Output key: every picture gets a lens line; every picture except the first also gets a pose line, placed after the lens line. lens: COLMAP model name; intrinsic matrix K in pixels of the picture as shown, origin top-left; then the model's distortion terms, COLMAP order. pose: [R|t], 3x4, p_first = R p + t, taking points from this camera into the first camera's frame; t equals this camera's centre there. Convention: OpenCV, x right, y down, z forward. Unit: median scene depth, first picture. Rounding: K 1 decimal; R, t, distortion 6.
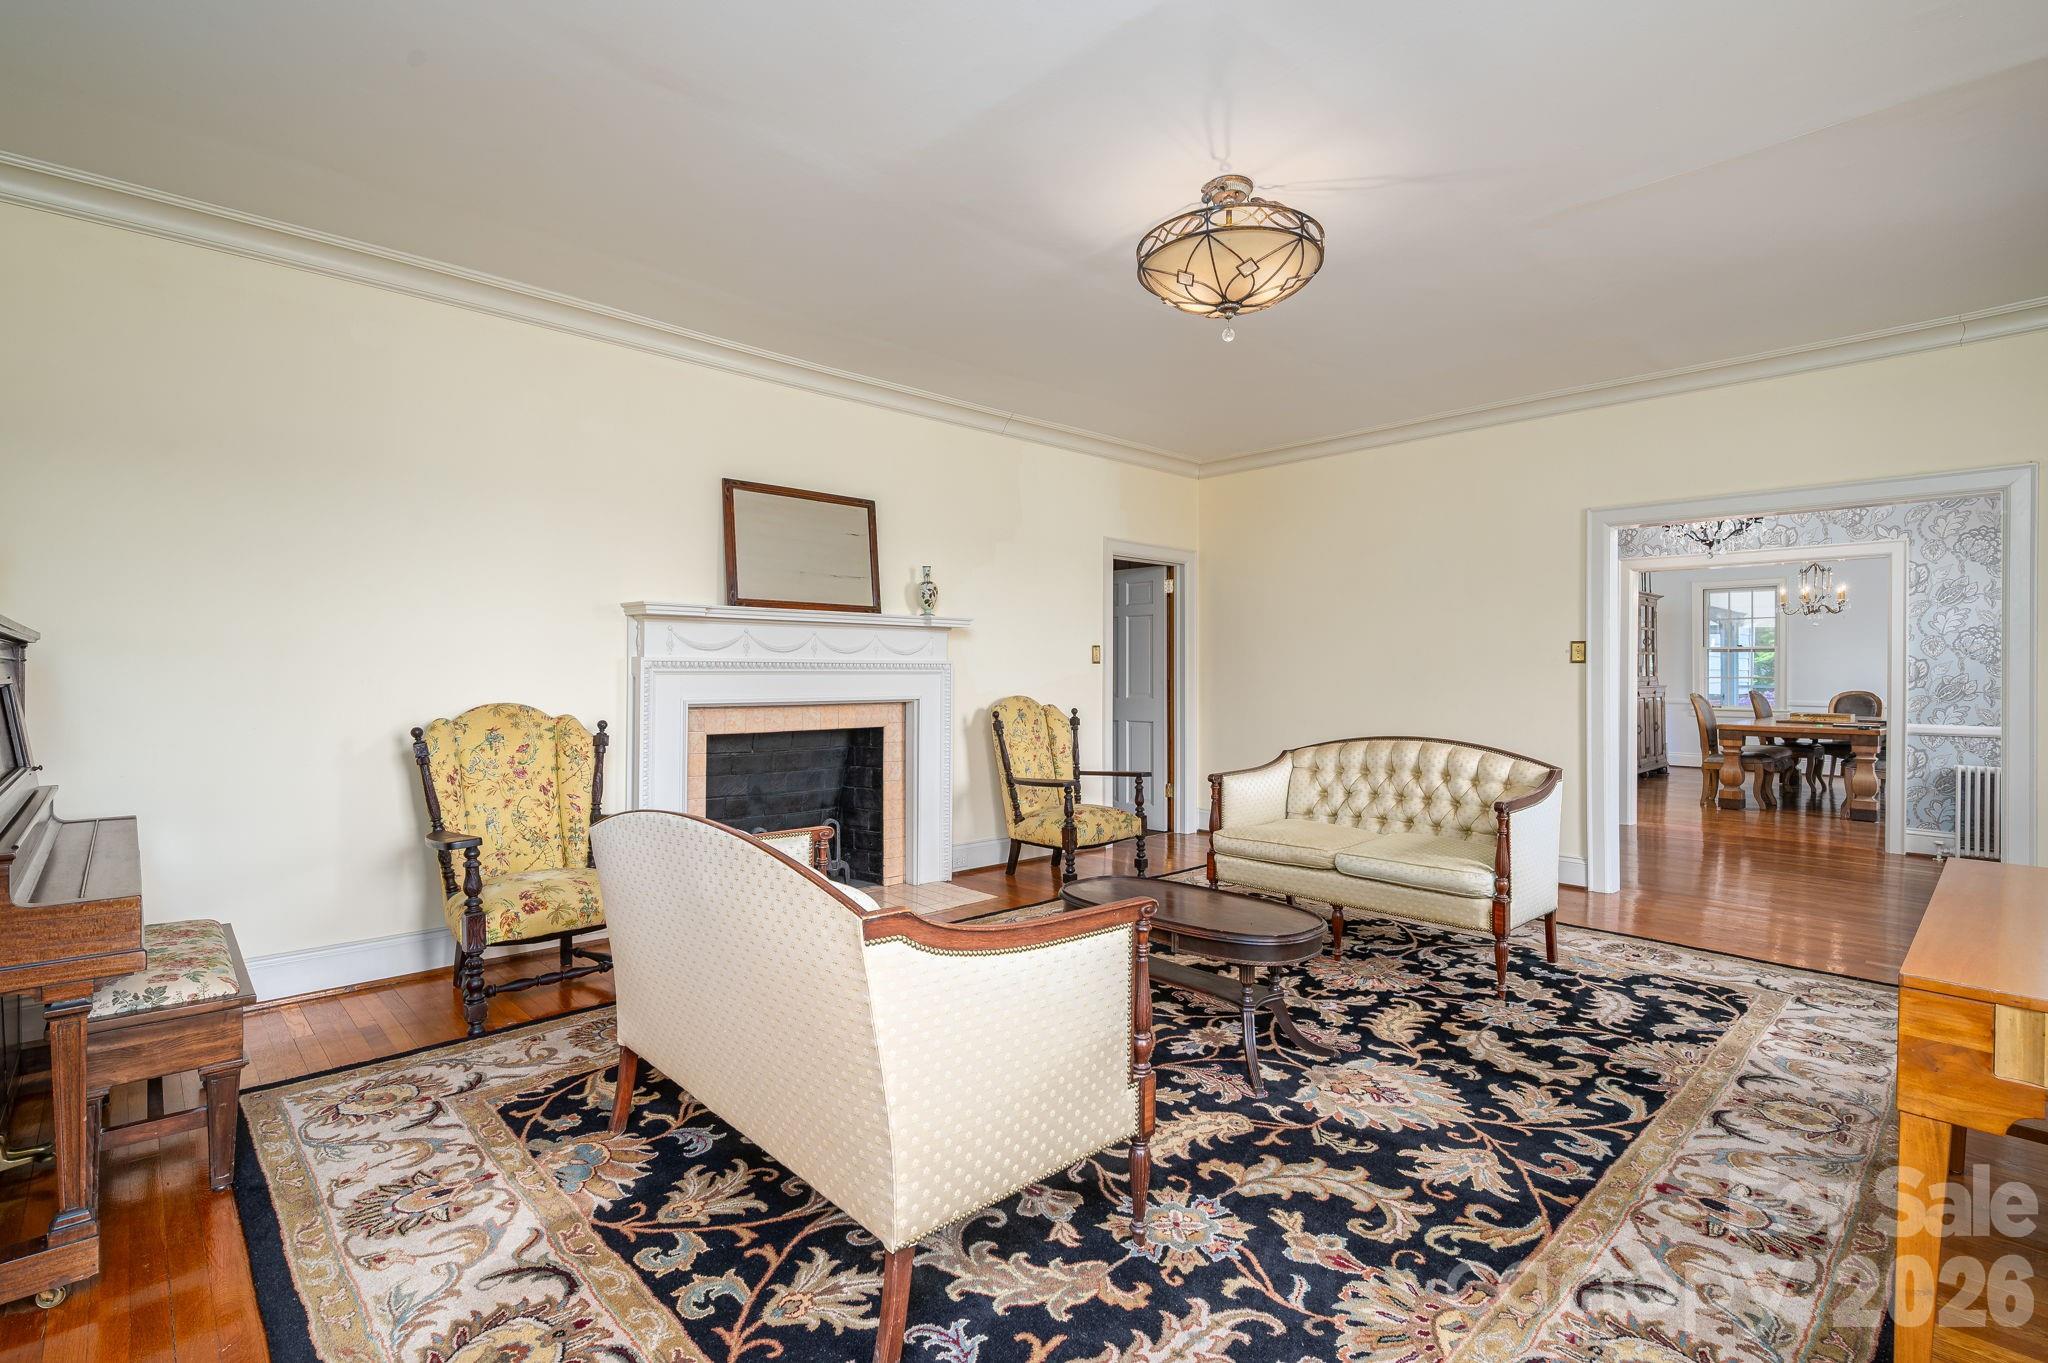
lens RADIAL K [[960.1, 0, 1032.0], [0, 960.1, 669.5], [0, 0, 1]] dist [0.000719, -0.001151]
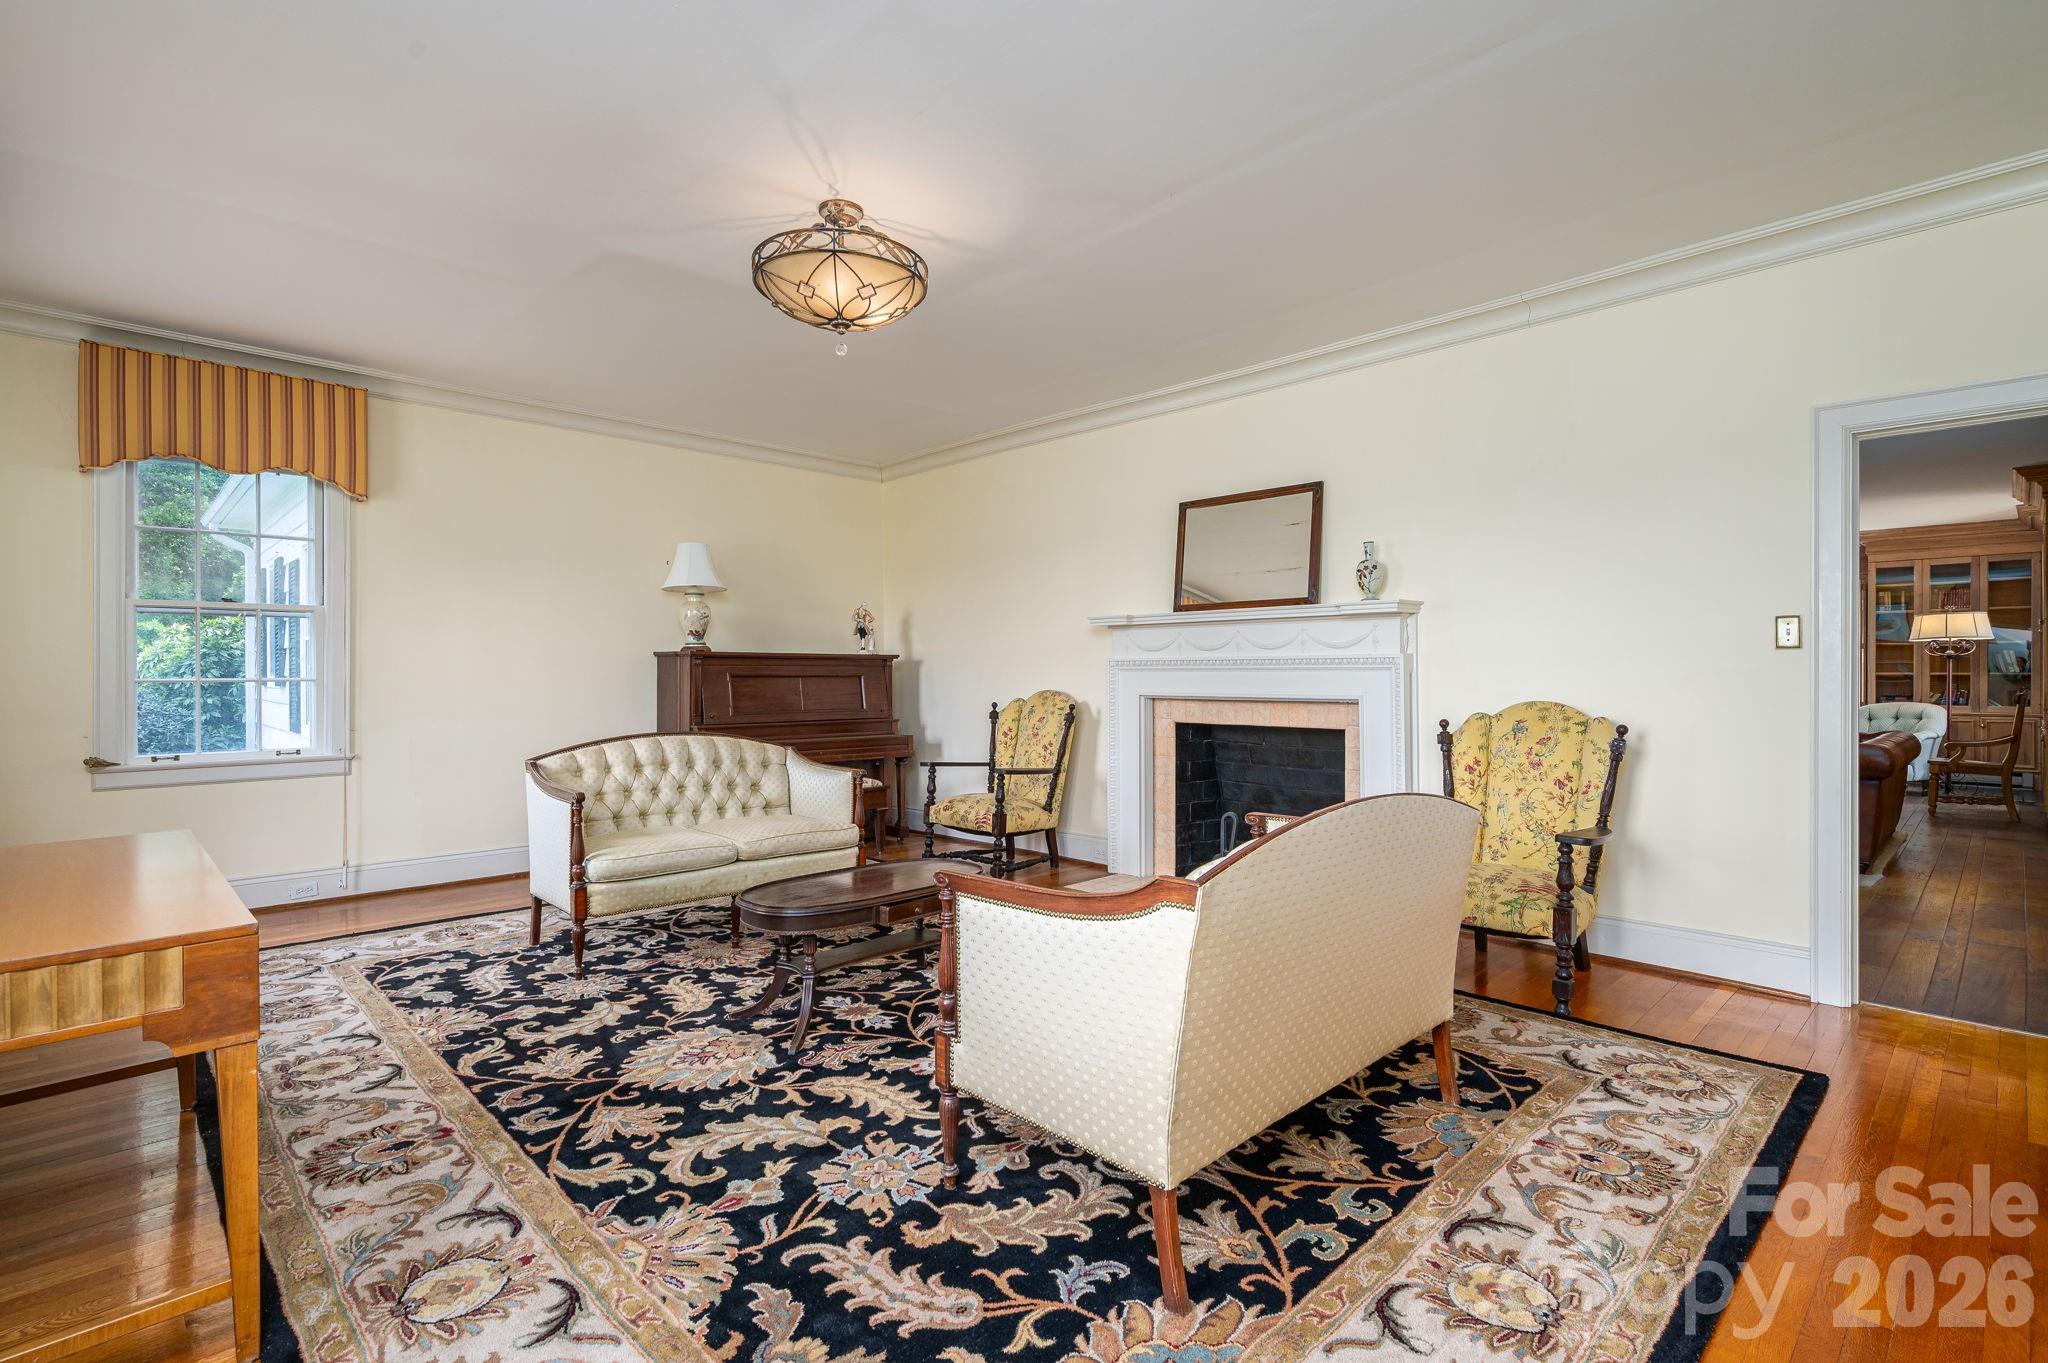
lens RADIAL K [[960.1, 0, 1032.5], [0, 960.1, 689.0], [0, 0, 1]] dist [0.000719, -0.001151]
pose [[0.015458, 0.020095, -0.999679, 1.276684], [0.010436, 0.999740, 0.020258, 0.002643], [0.999826, -0.010746, 0.015244, 1.198982]]
